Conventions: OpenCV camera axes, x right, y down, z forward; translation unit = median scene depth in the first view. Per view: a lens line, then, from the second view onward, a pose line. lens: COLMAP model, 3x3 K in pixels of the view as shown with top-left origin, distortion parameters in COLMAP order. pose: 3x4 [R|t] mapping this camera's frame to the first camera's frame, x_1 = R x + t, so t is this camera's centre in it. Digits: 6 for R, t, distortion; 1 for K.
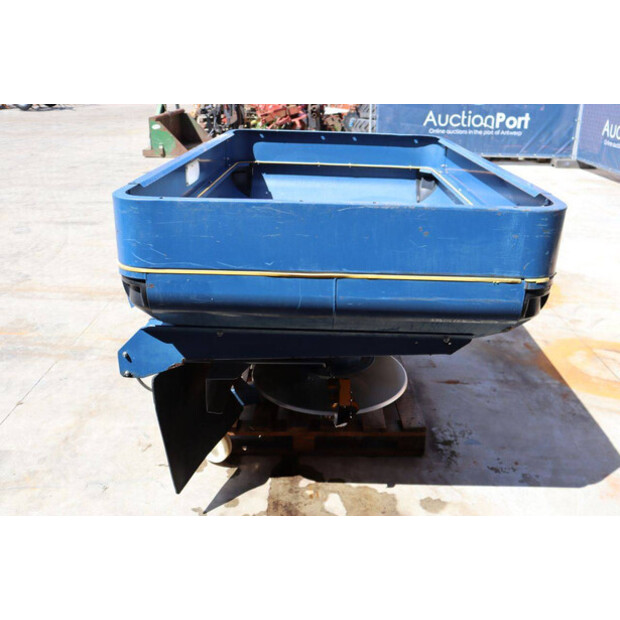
lens RADIAL K [[598.6, 0, 312.7], [0, 598.6, 309.6], [0, 0, 1]] dist [-0.056760, 0.000000]
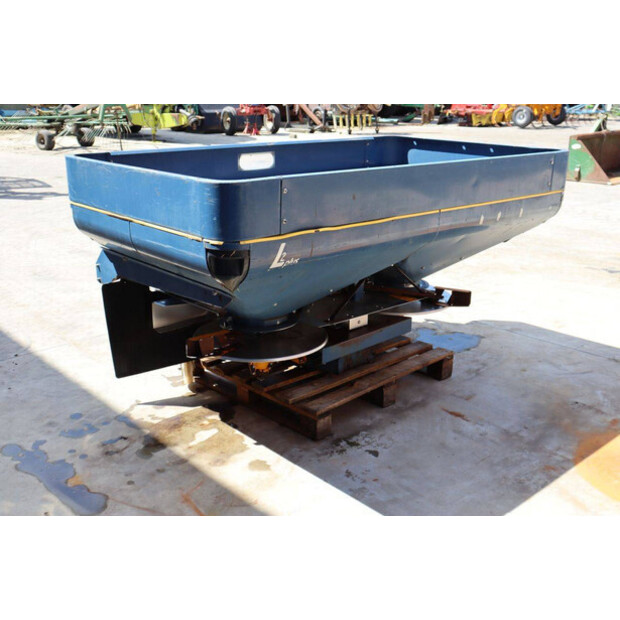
lens RADIAL K [[694.7, 0, 306.8], [0, 694.7, 310.2], [0, 0, 1]] dist [-0.016880, 0.000000]
pose [[0.686219, 0.205811, -0.697672, 0.804073], [-0.257046, 0.965866, 0.032101, -0.005662], [0.680464, 0.157305, 0.715698, 0.080407]]
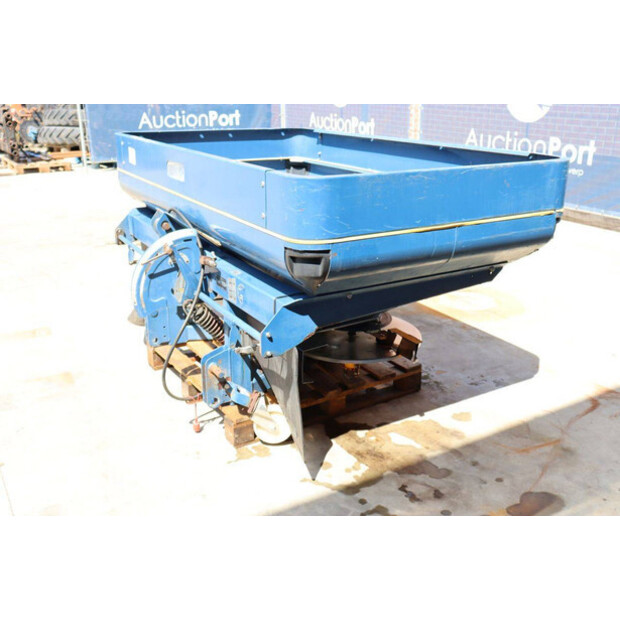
lens RADIAL K [[657.3, 0, 311.8], [0, 657.3, 309.9], [0, 0, 1]] dist [-0.025834, 0.000000]
pose [[0.844223, -0.190379, 0.501042, -0.514919], [0.207034, 0.978068, 0.022794, 0.013591], [-0.494392, 0.084490, 0.865123, -0.027202]]
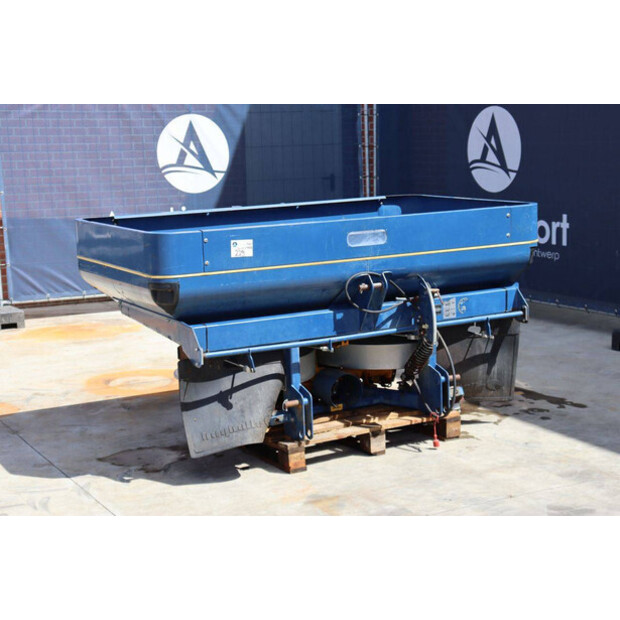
lens RADIAL K [[1149.9, 0, 321.5], [0, 1149.9, 317.3], [0, 0, 1]] dist [0.269424, 0.000000]
pose [[-0.507583, -0.150609, 0.848337, -1.726233], [0.333687, 0.873402, 0.354713, -0.769470], [-0.794363, 0.463125, -0.393068, 1.707126]]
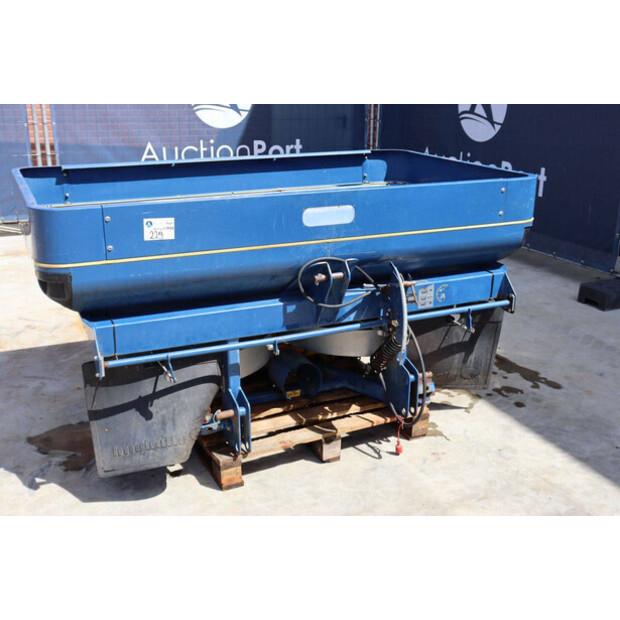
lens RADIAL K [[710.3, 0, 316.5], [0, 710.3, 311.8], [0, 0, 1]] dist [-0.007909, 0.000000]
pose [[-0.450736, -0.311455, 0.836560, -0.974902], [0.308834, 0.824874, 0.473502, -0.537741], [-0.837532, 0.471782, -0.275612, 1.187766]]
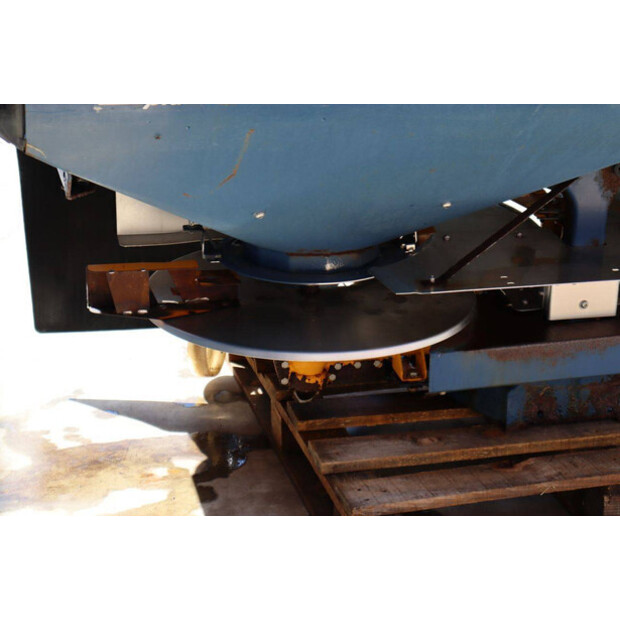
lens RADIAL K [[1440.4, 0, 314.5], [0, 1440.4, 309.6], [0, 0, 1]] dist [0.426793, 0.000000]
pose [[0.260933, 0.333847, -0.905792, 0.835468], [-0.362941, 0.903385, 0.228407, -0.111494], [0.894532, 0.269150, 0.356890, 0.486007]]
